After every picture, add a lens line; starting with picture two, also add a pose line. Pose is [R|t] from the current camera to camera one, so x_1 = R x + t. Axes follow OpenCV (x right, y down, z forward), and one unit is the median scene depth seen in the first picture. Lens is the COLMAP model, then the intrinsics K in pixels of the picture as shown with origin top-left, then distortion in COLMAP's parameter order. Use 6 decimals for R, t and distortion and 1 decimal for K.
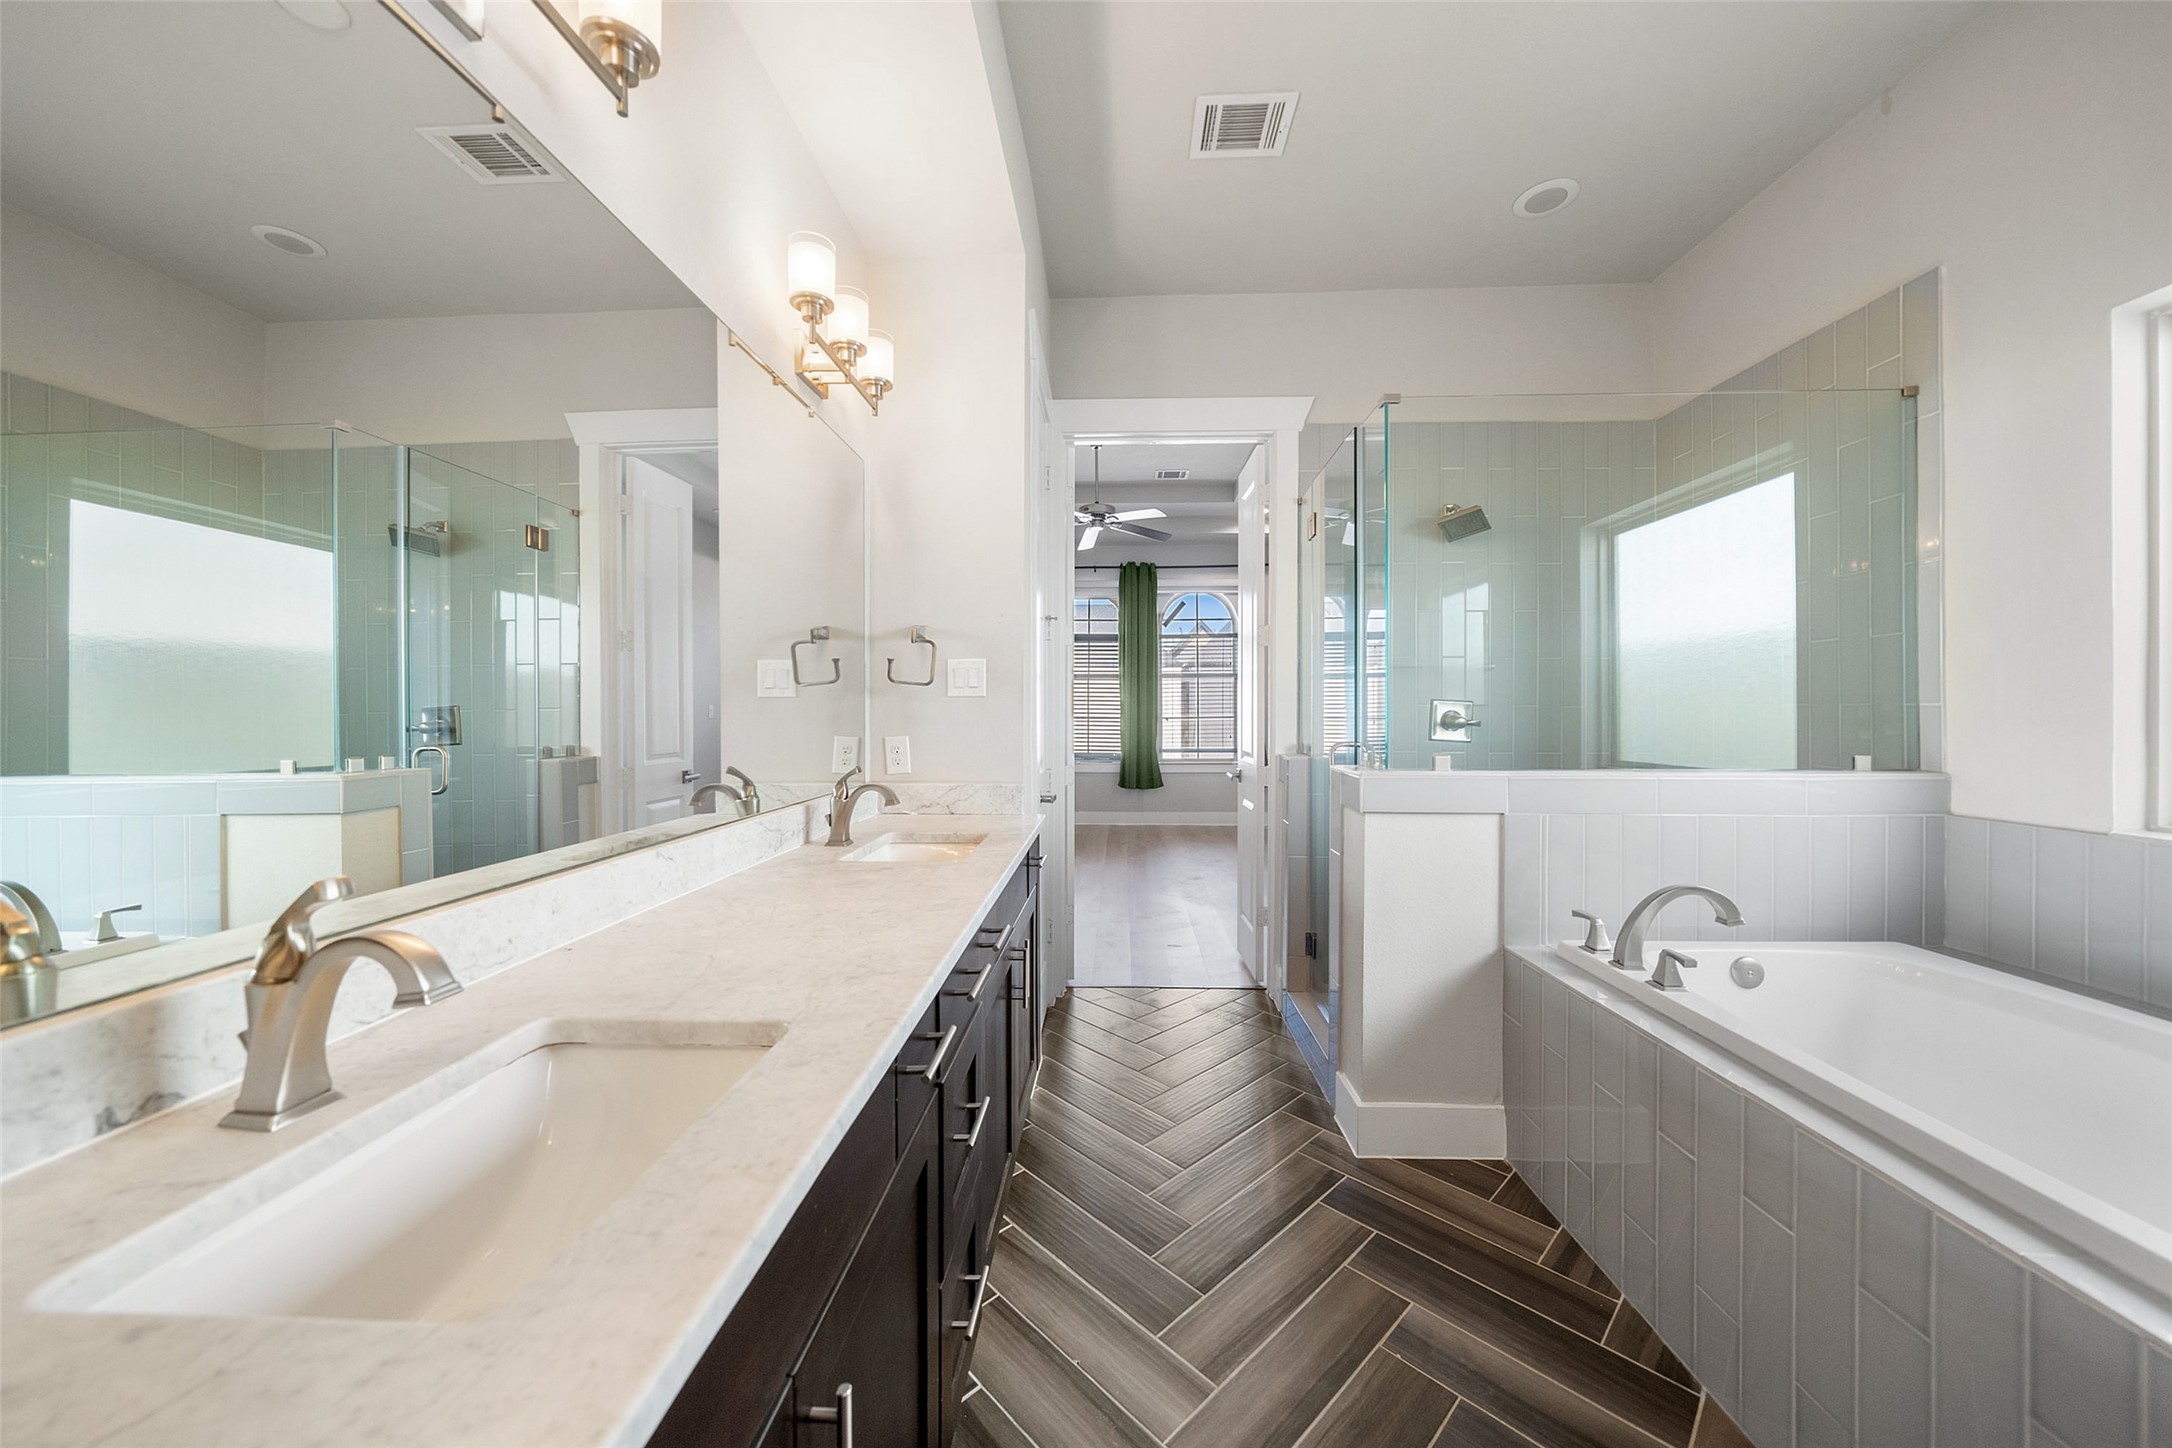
lens RADIAL K [[749.1, 0, 1086.3], [0, 749.1, 715.8], [0, 0, 1]] dist [-0.007466, -0.000566]
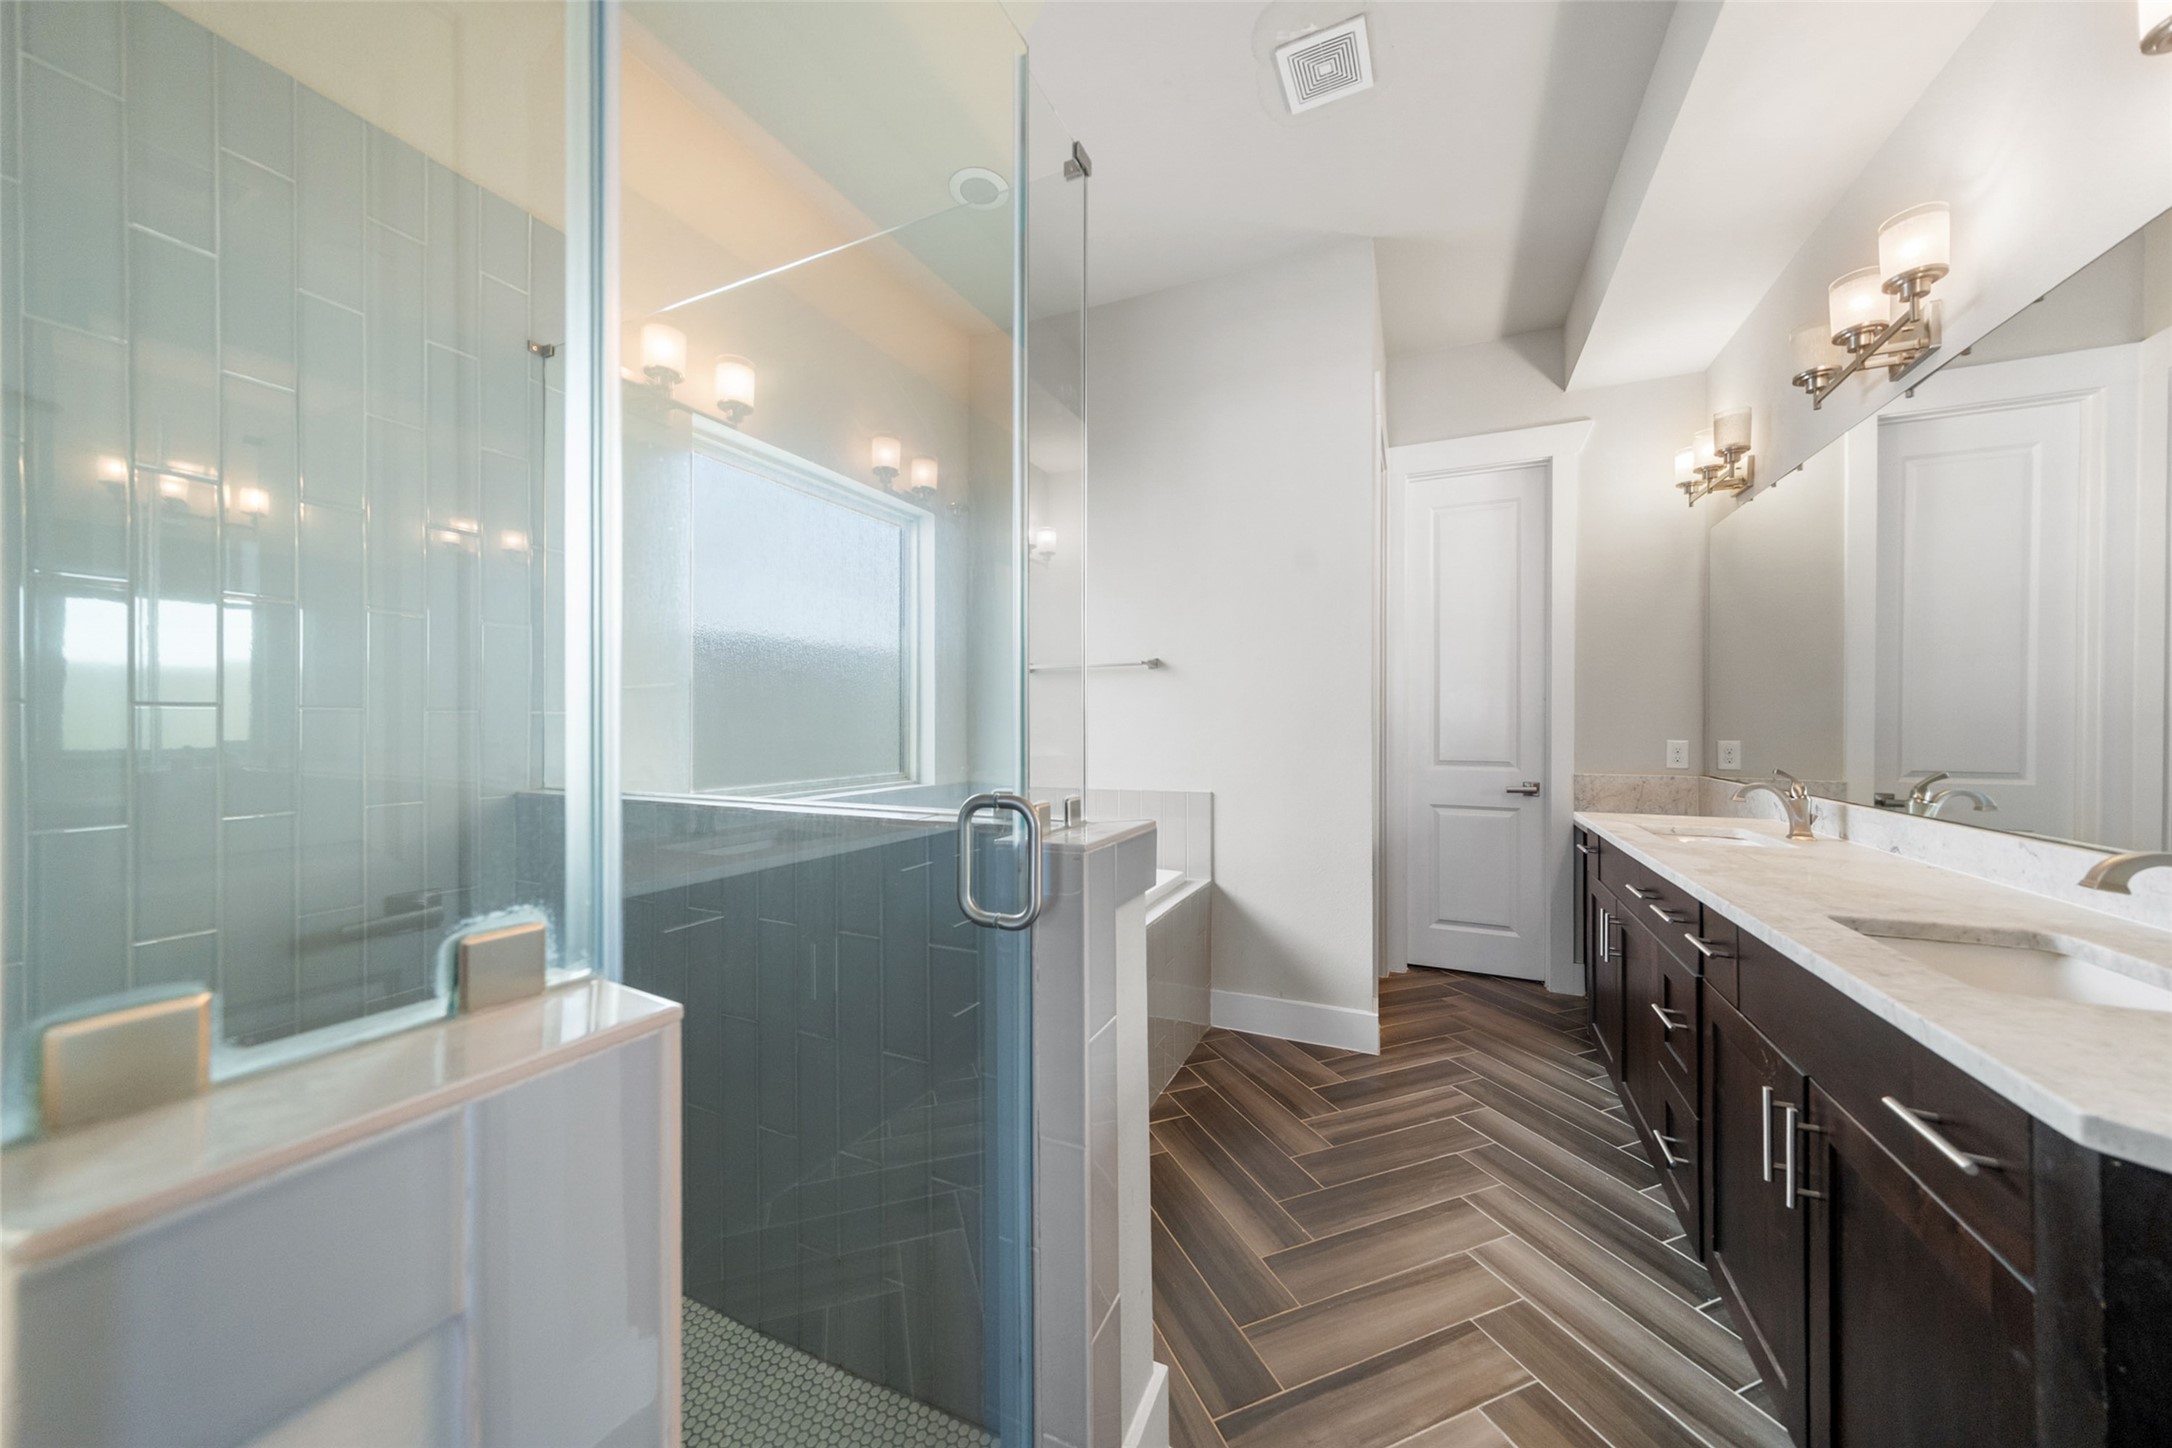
lens RADIAL K [[749.1, 0, 1082.9], [0, 749.1, 717.1], [0, 0, 1]] dist [-0.007466, -0.000566]
pose [[-0.928816, 0.002573, 0.370531, 0.272443], [0.004267, 0.999984, 0.003751, -0.014593], [-0.370515, 0.005065, -0.928812, 2.126785]]
